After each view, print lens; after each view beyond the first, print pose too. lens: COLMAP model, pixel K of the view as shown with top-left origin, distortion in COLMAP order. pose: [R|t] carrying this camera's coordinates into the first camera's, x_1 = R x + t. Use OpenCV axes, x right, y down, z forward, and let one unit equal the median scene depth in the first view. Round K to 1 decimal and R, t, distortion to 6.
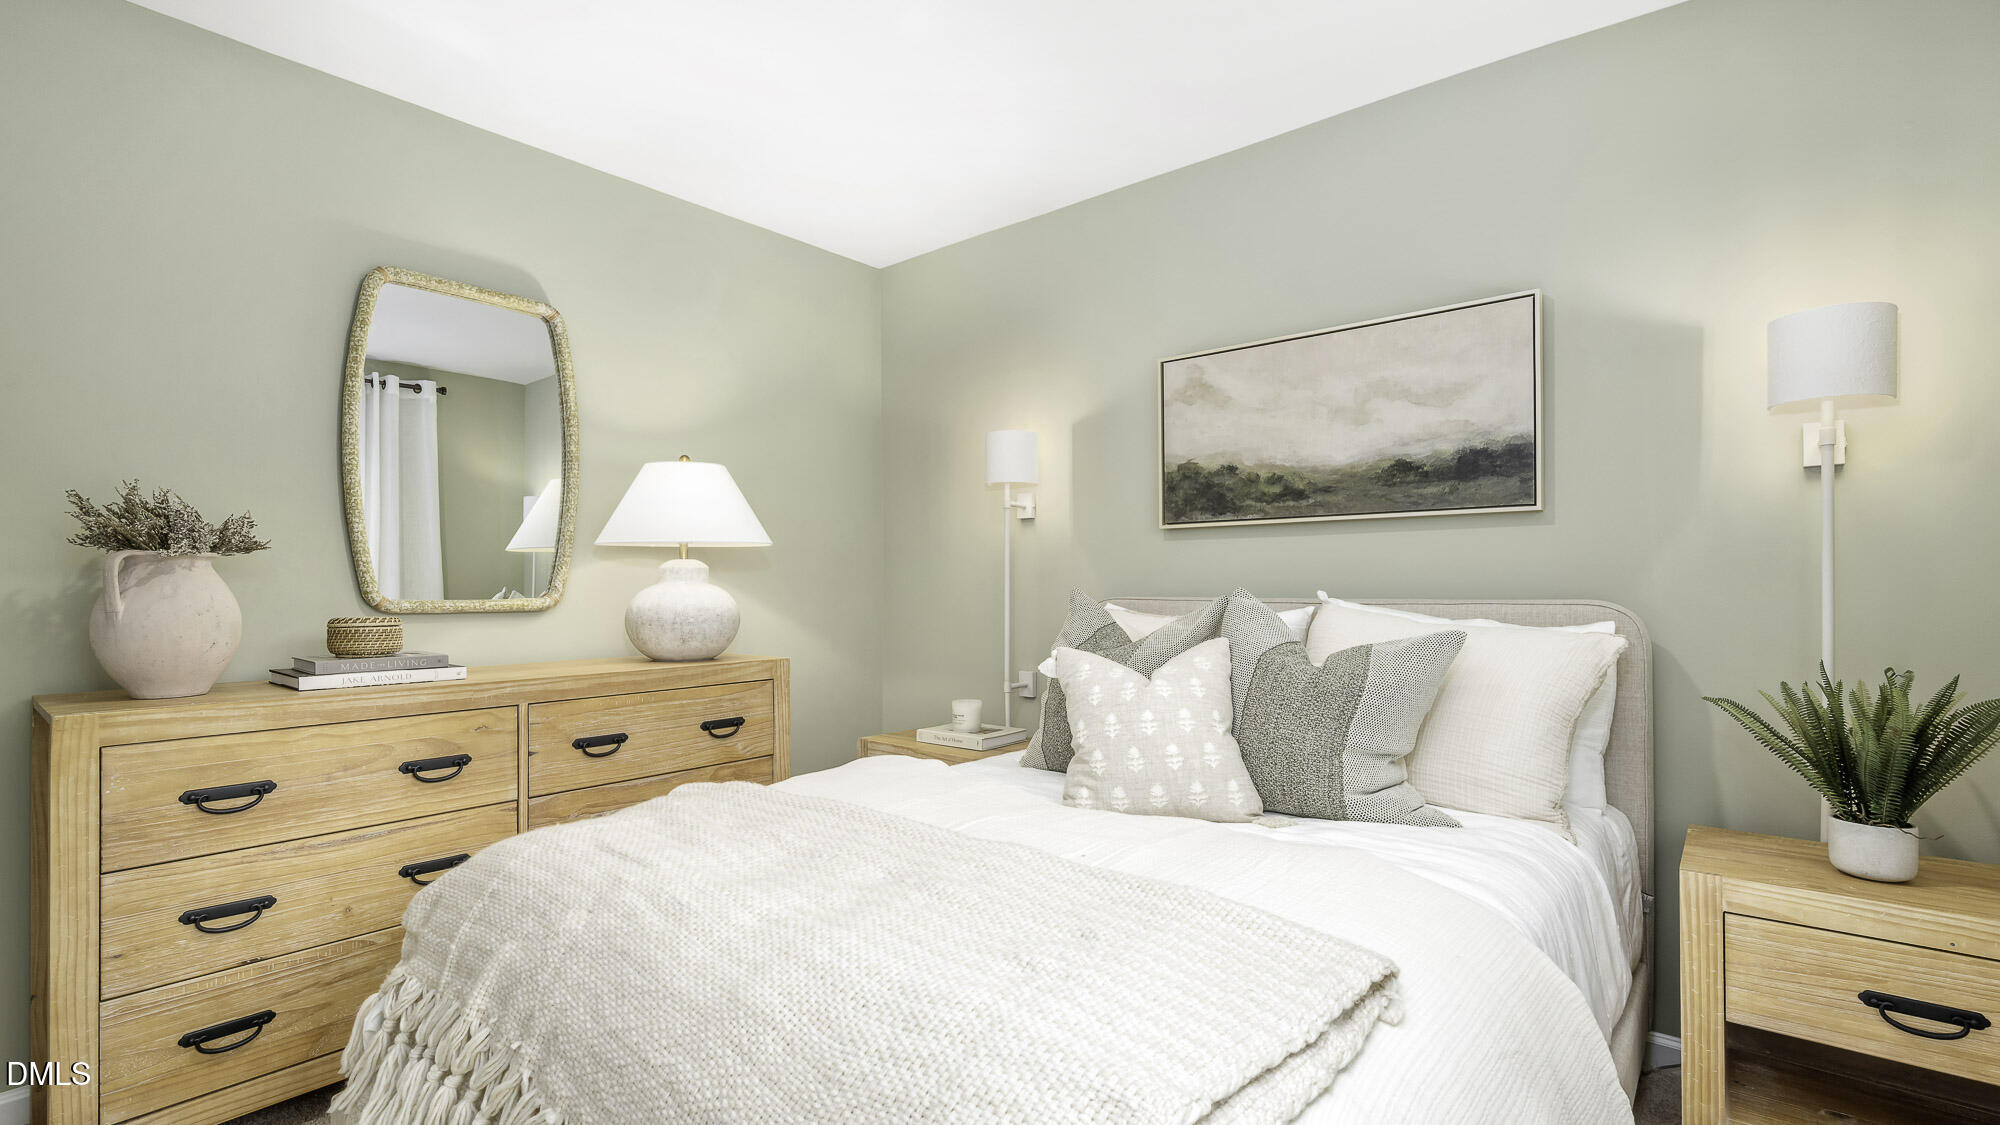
lens RADIAL K [[909.3, 0, 997.3], [0, 909.3, 568.1], [0, 0, 1]] dist [0.004609, 0.000646]
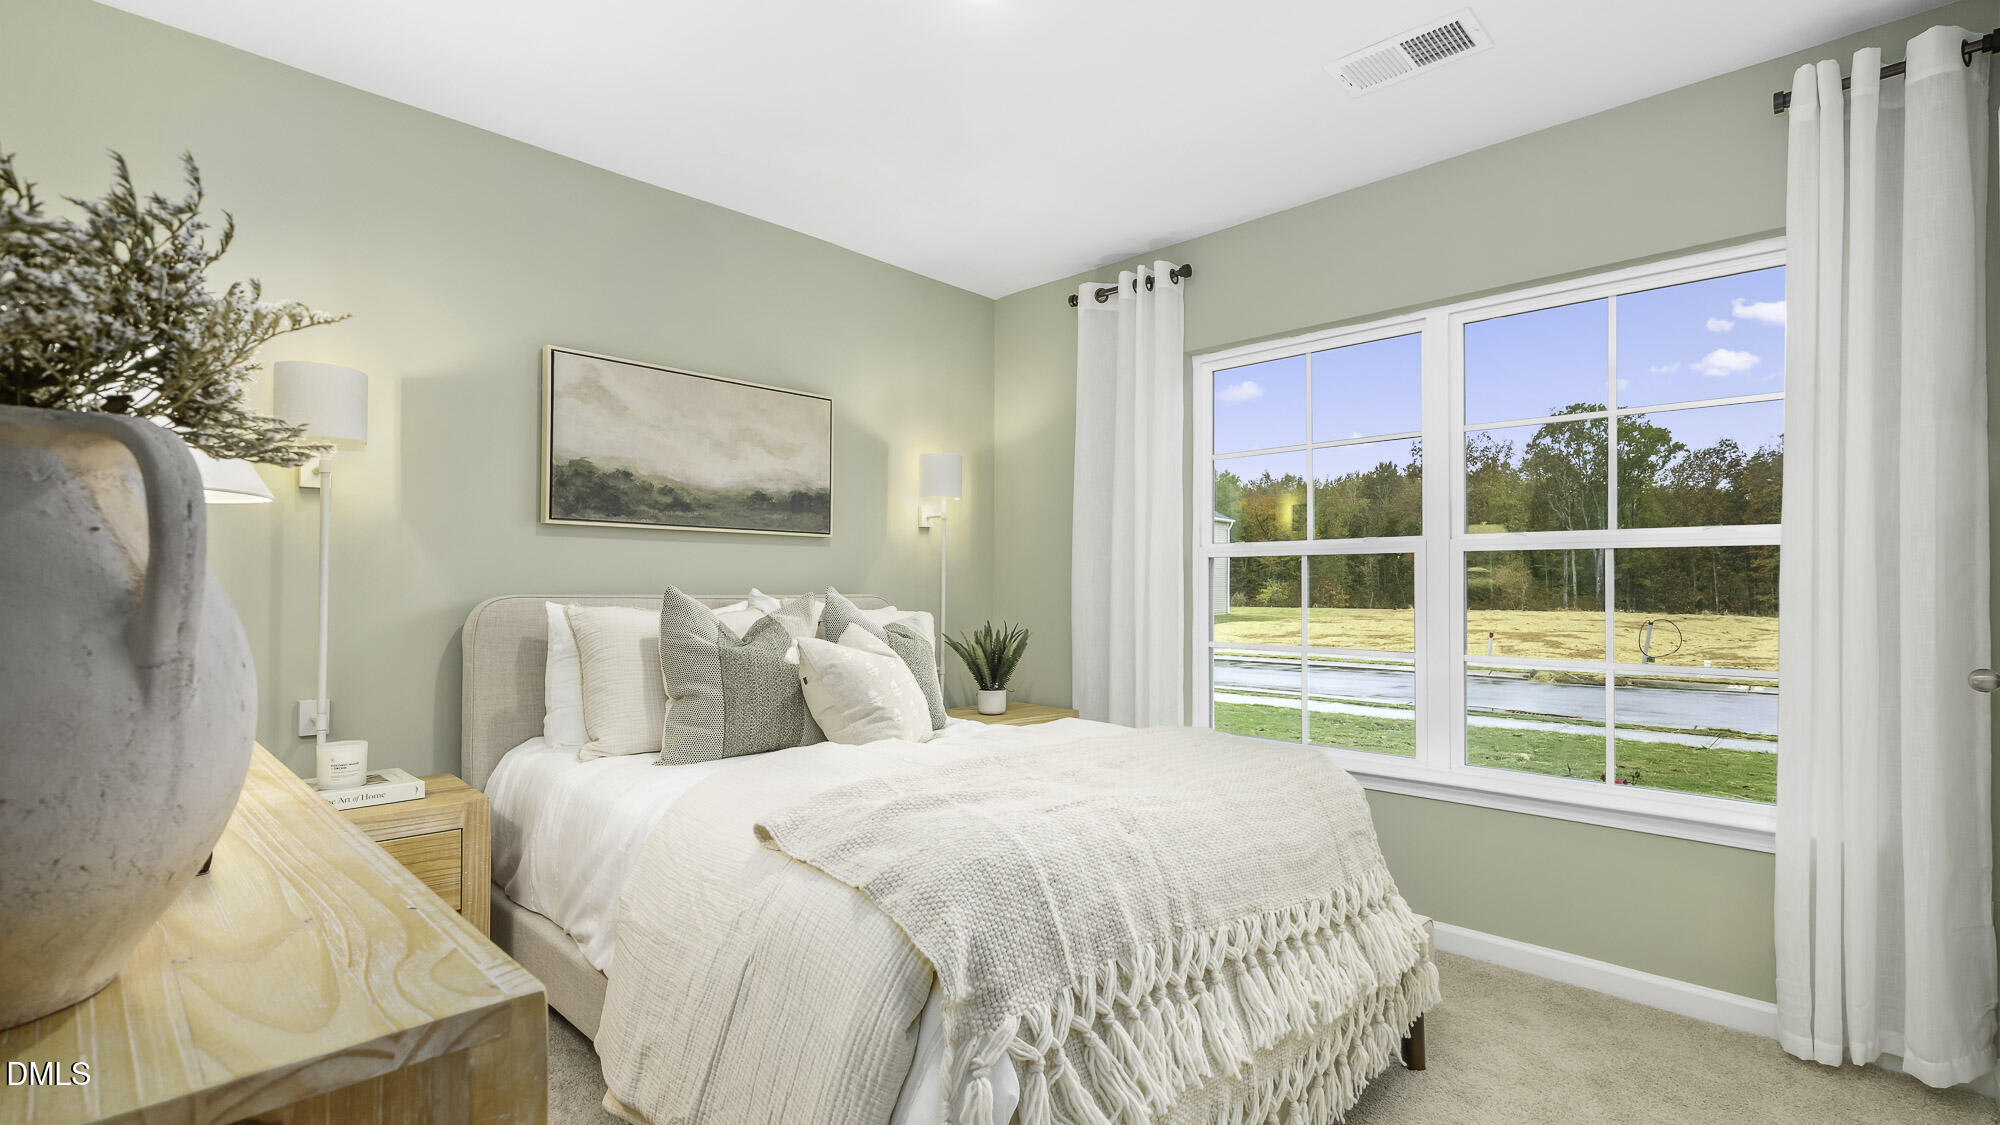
lens RADIAL K [[909.3, 0, 996.7], [0, 909.3, 564.9], [0, 0, 1]] dist [0.004609, 0.000646]
pose [[0.076469, 0.027349, 0.996697, -0.834015], [-0.023802, 0.999389, -0.025597, 0.015418], [-0.996788, -0.021766, 0.077073, 0.520772]]
